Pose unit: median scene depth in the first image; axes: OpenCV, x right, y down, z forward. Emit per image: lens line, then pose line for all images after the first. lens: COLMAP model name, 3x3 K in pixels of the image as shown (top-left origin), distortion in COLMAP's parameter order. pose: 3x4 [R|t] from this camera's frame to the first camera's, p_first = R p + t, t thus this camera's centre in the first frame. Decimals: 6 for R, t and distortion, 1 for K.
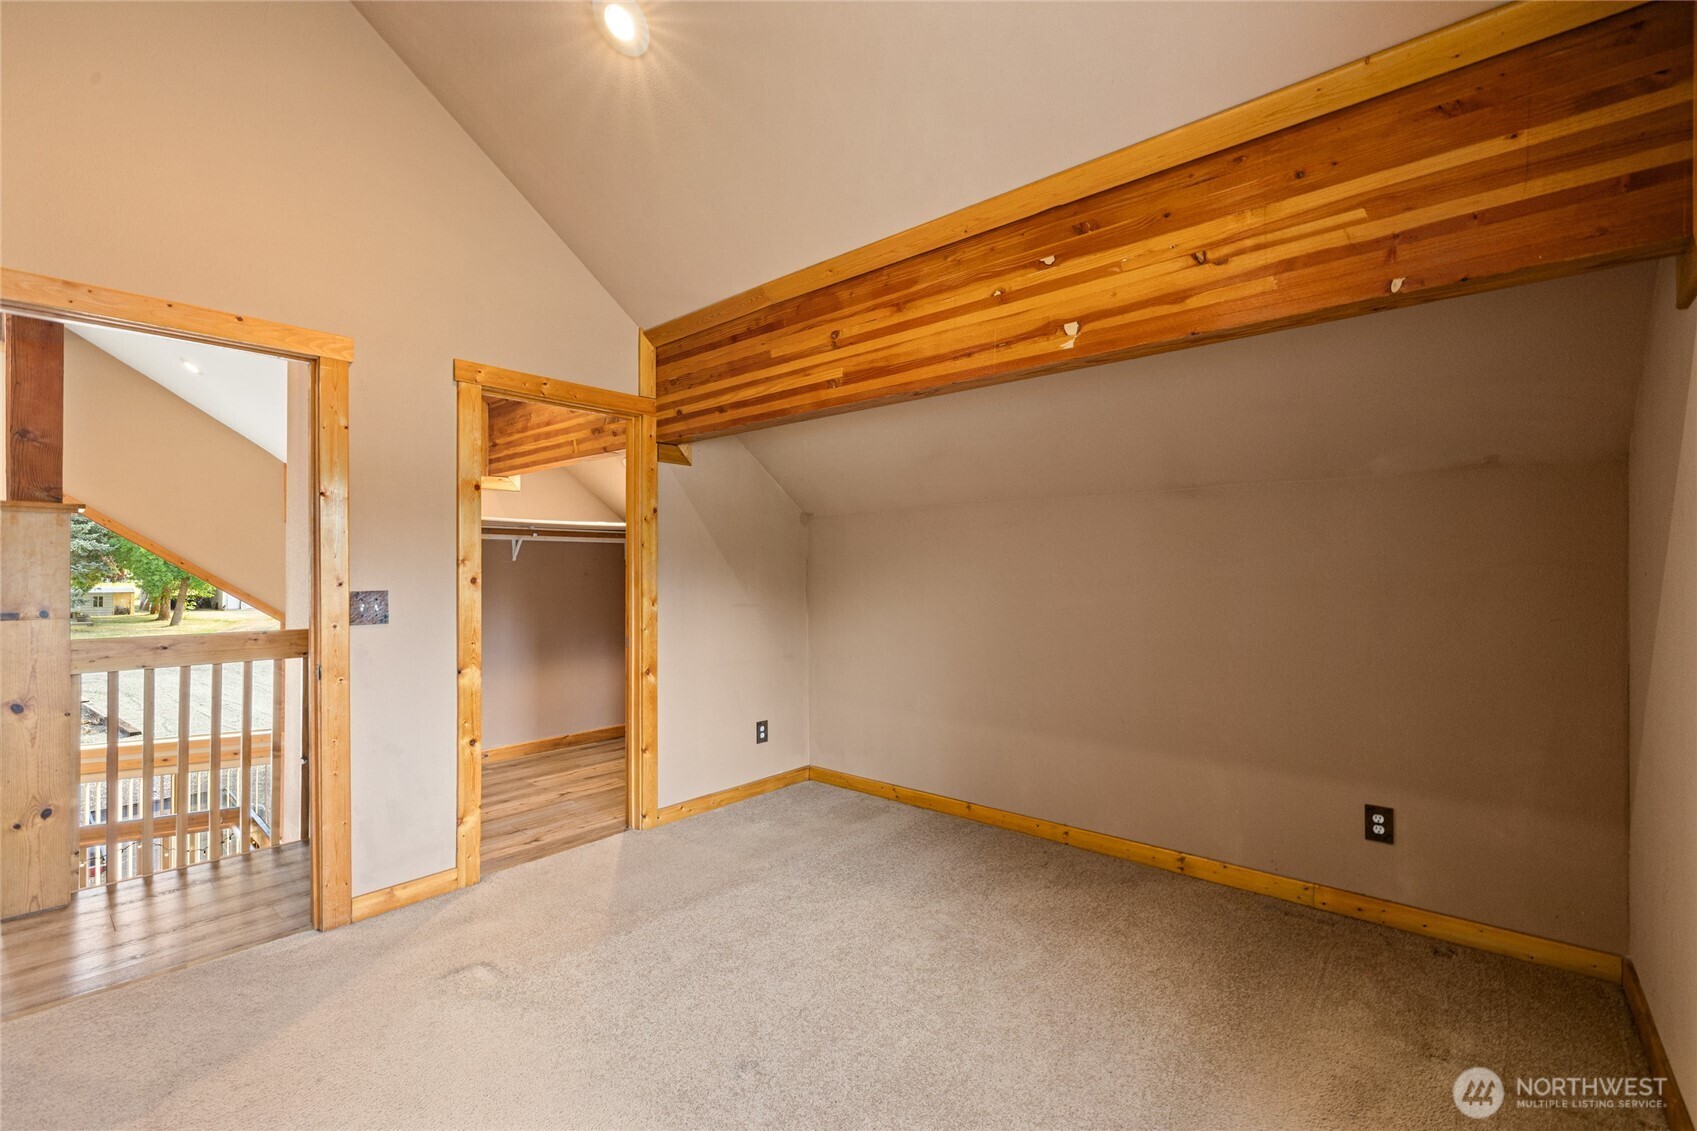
lens RADIAL K [[720.3, 0, 851.2], [0, 720.3, 563.5], [0, 0, 1]] dist [0.003662, -0.000406]
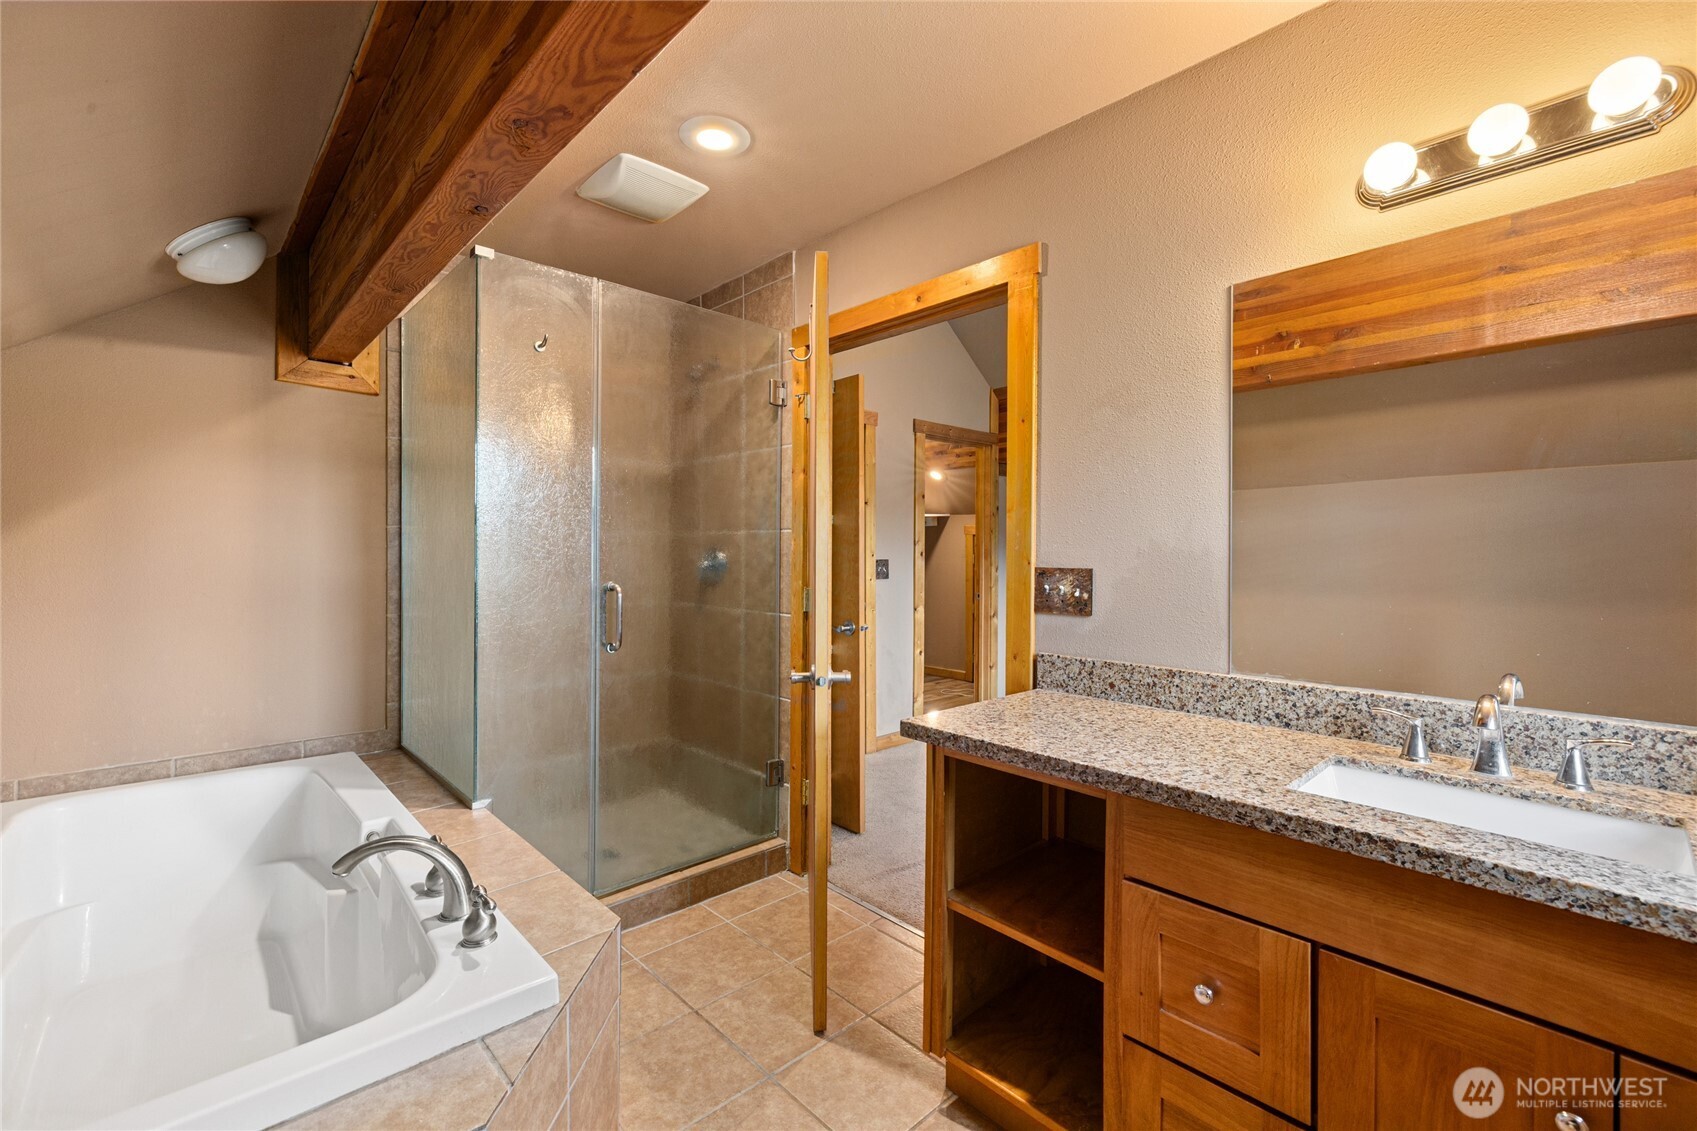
lens RADIAL K [[720.3, 0, 850.5], [0, 720.3, 559.3], [0, 0, 1]] dist [0.003662, -0.000406]
pose [[0.996251, 0.004390, -0.086396, -0.554799], [-0.002739, 0.999812, 0.019218, 0.005145], [0.086465, -0.018910, 0.996075, -0.646803]]
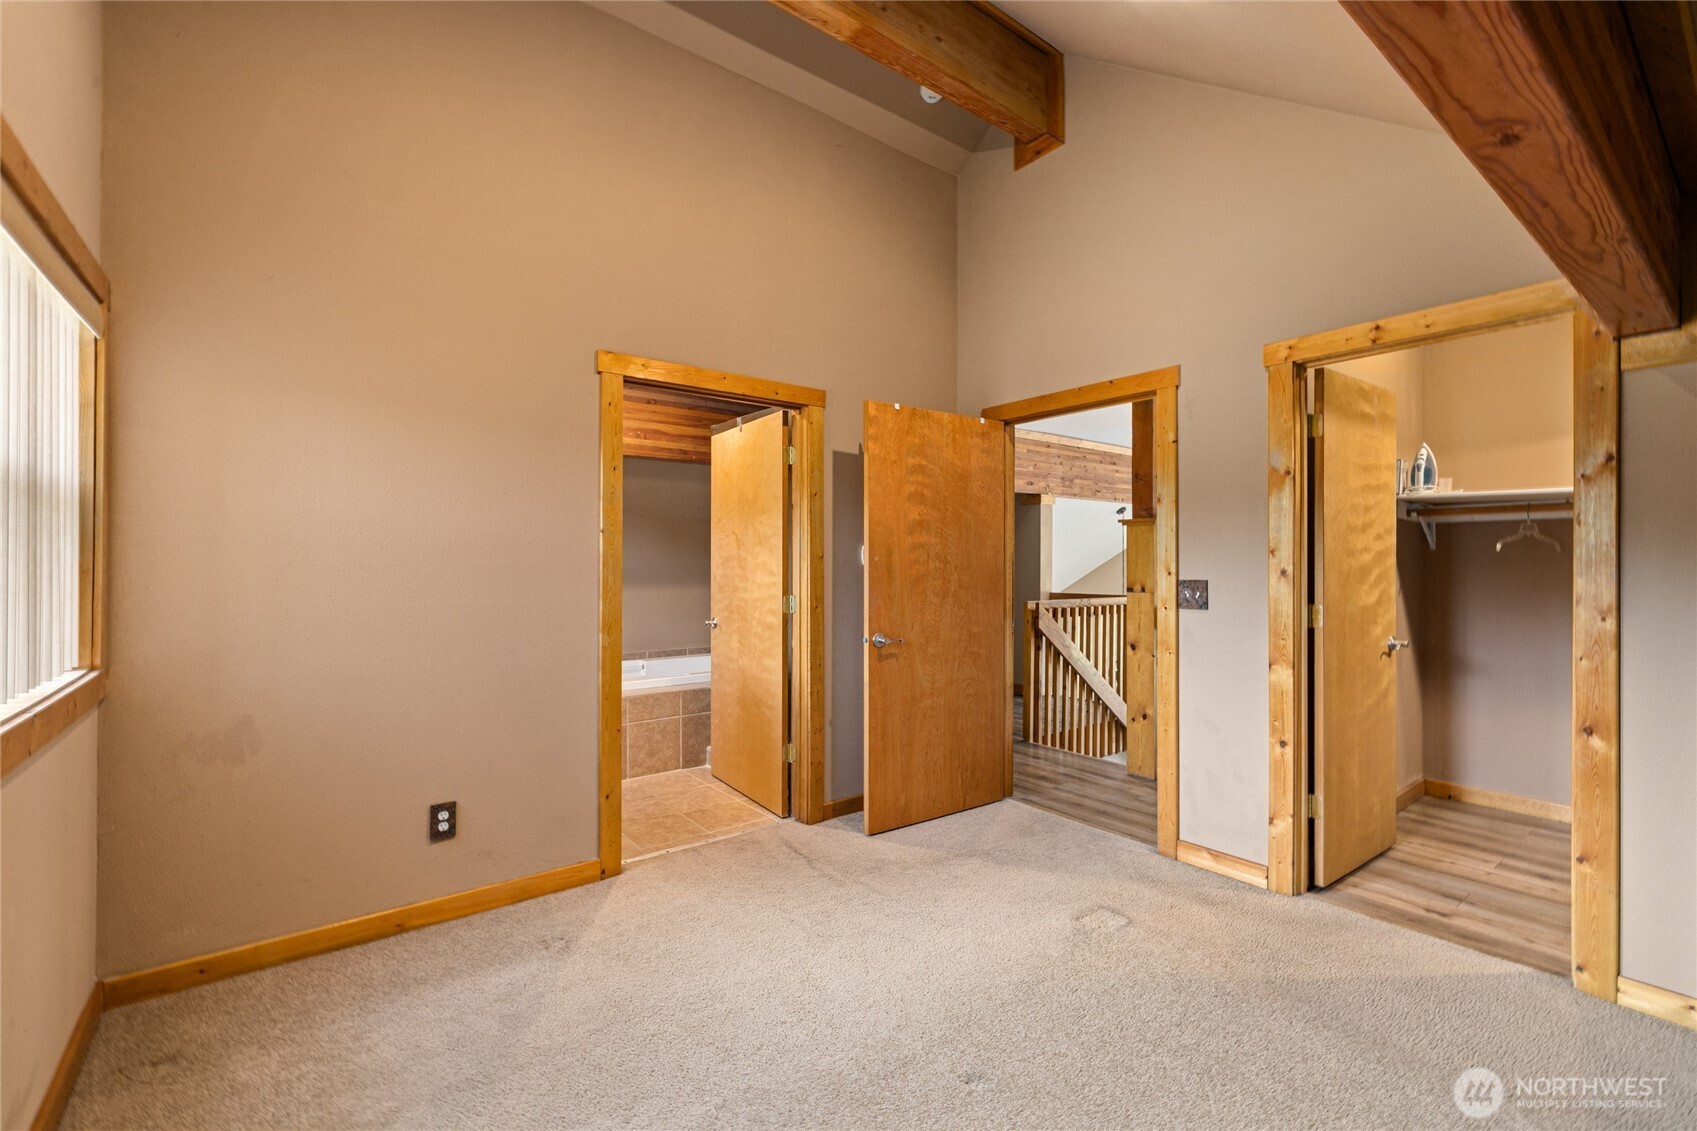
lens RADIAL K [[720.3, 0, 850.6], [0, 720.3, 564.9], [0, 0, 1]] dist [0.003662, -0.000406]
pose [[-0.179341, 0.004768, -0.983775, 0.513334], [0.010094, 0.999945, 0.003006, 0.005480], [0.983735, -0.009391, -0.179379, 0.627202]]
